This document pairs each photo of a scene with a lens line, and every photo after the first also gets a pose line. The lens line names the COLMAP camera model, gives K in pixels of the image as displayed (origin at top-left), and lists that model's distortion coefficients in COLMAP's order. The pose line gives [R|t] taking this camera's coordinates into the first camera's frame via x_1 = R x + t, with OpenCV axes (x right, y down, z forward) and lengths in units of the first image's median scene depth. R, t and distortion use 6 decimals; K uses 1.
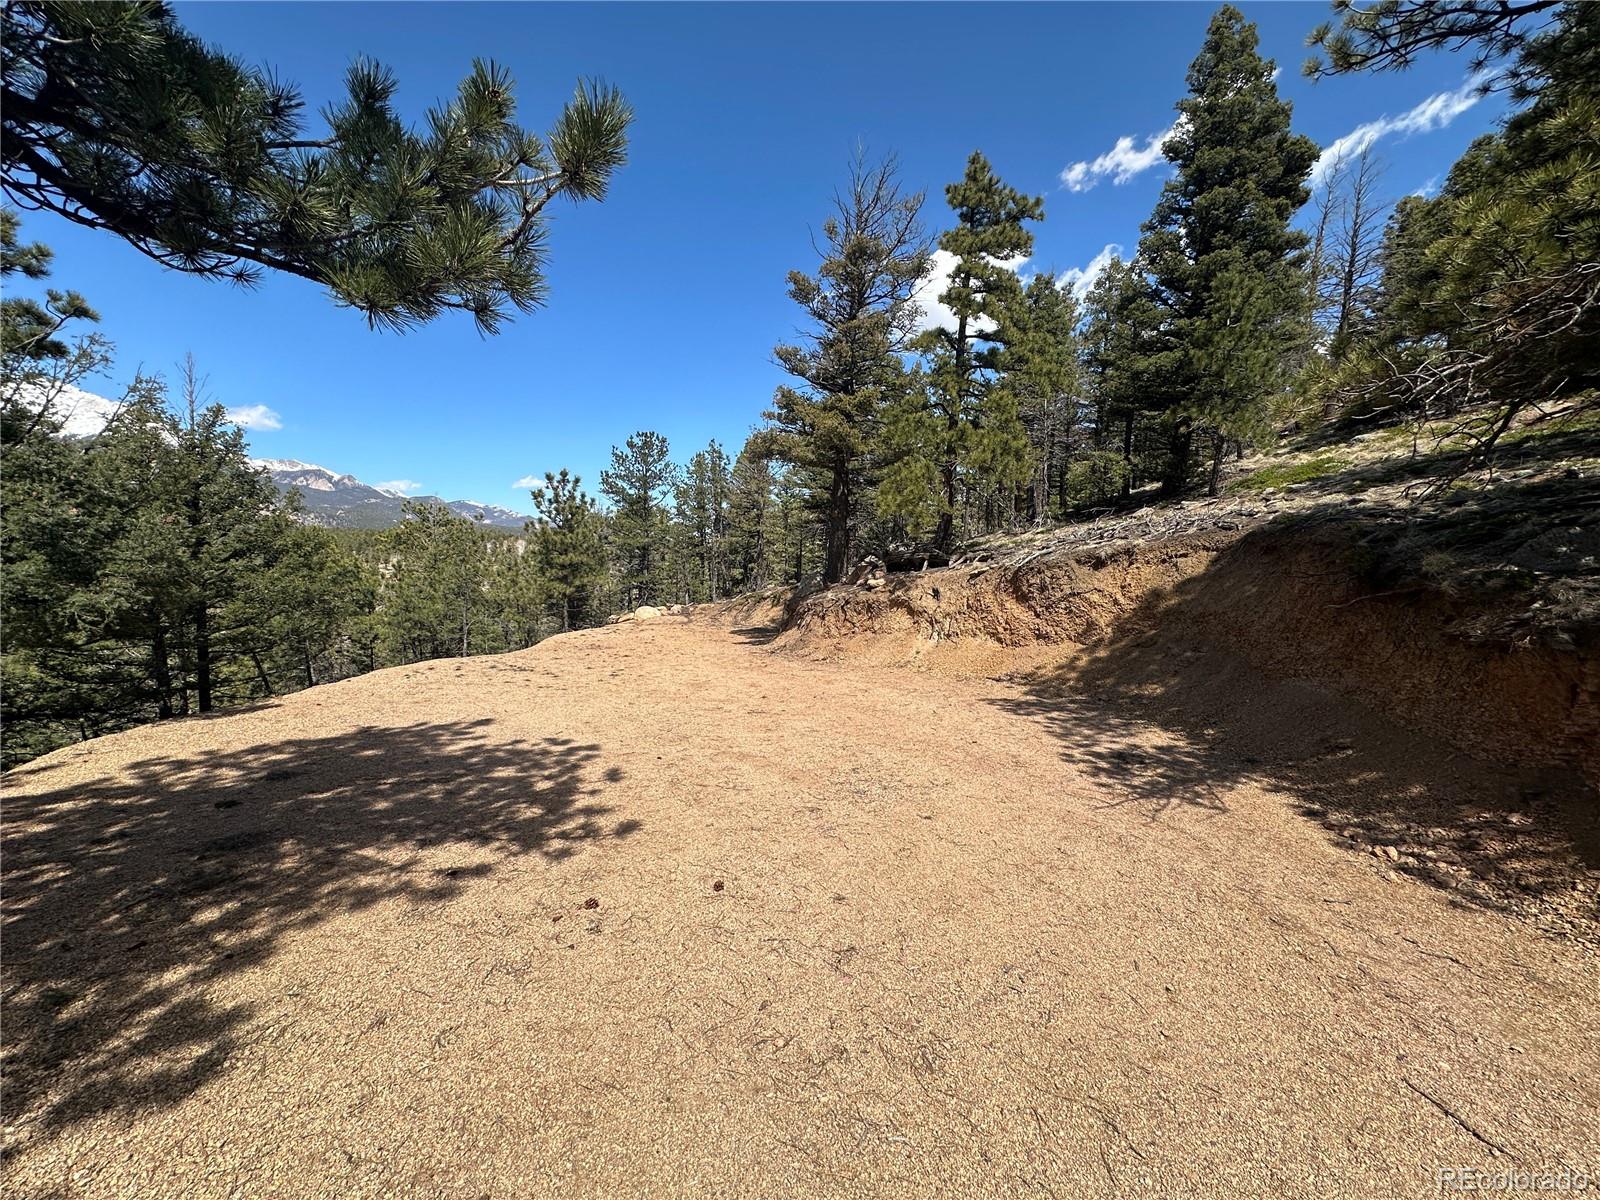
lens RADIAL K [[634.2, 0, 800.0], [0, 634.2, 600.0], [0, 0, 1]] dist [0.001188, -0.000090]
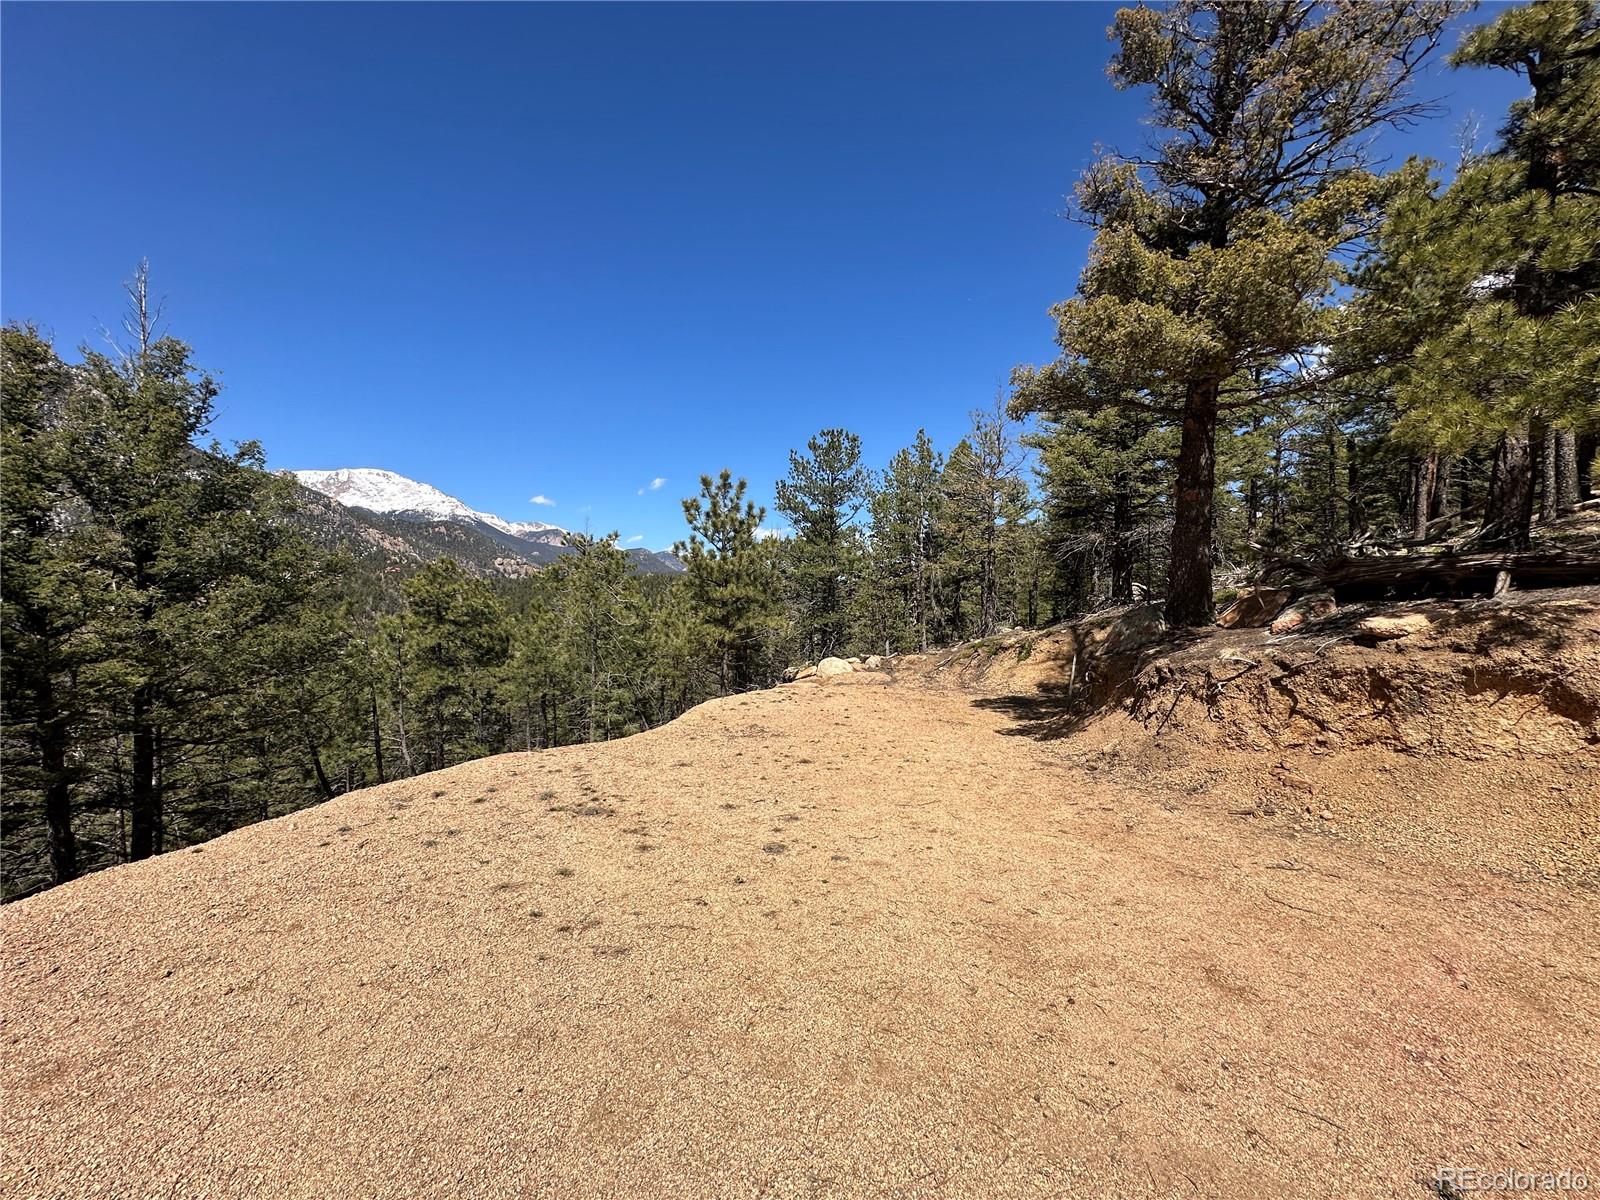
lens RADIAL K [[634.2, 0, 800.0], [0, 634.2, 600.0], [0, 0, 1]] dist [0.001188, -0.000090]
pose [[0.961083, -0.012814, -0.275963, -0.076386], [-0.005392, 0.997864, -0.065110, -0.008540], [0.276208, 0.064064, 0.958960, 0.284163]]
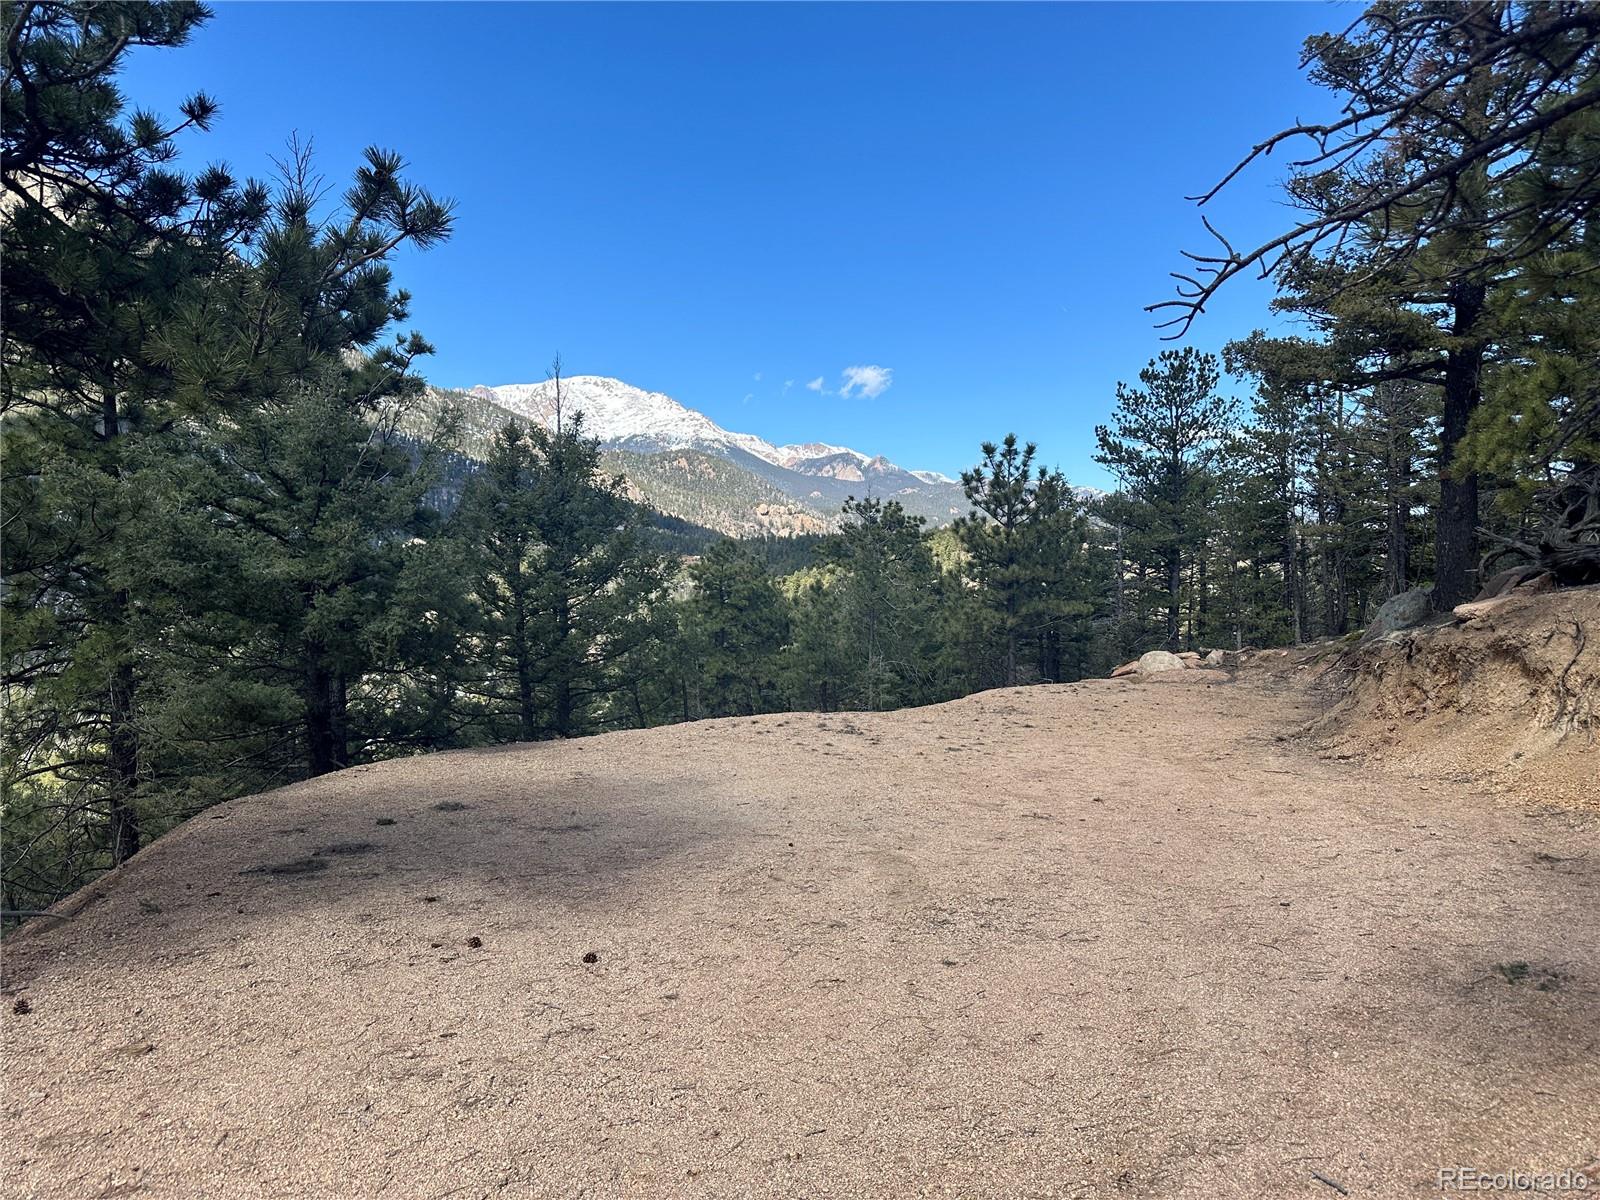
lens RADIAL K [[1115.4, 0, 812.8], [0, 1115.4, 598.9], [0, 0, 1]] dist [0.164486, -0.204948]
pose [[0.778326, -0.007096, -0.627820, 0.161063], [-0.016537, 0.999358, -0.031796, 0.000344], [0.627642, 0.035130, 0.777709, -0.008317]]
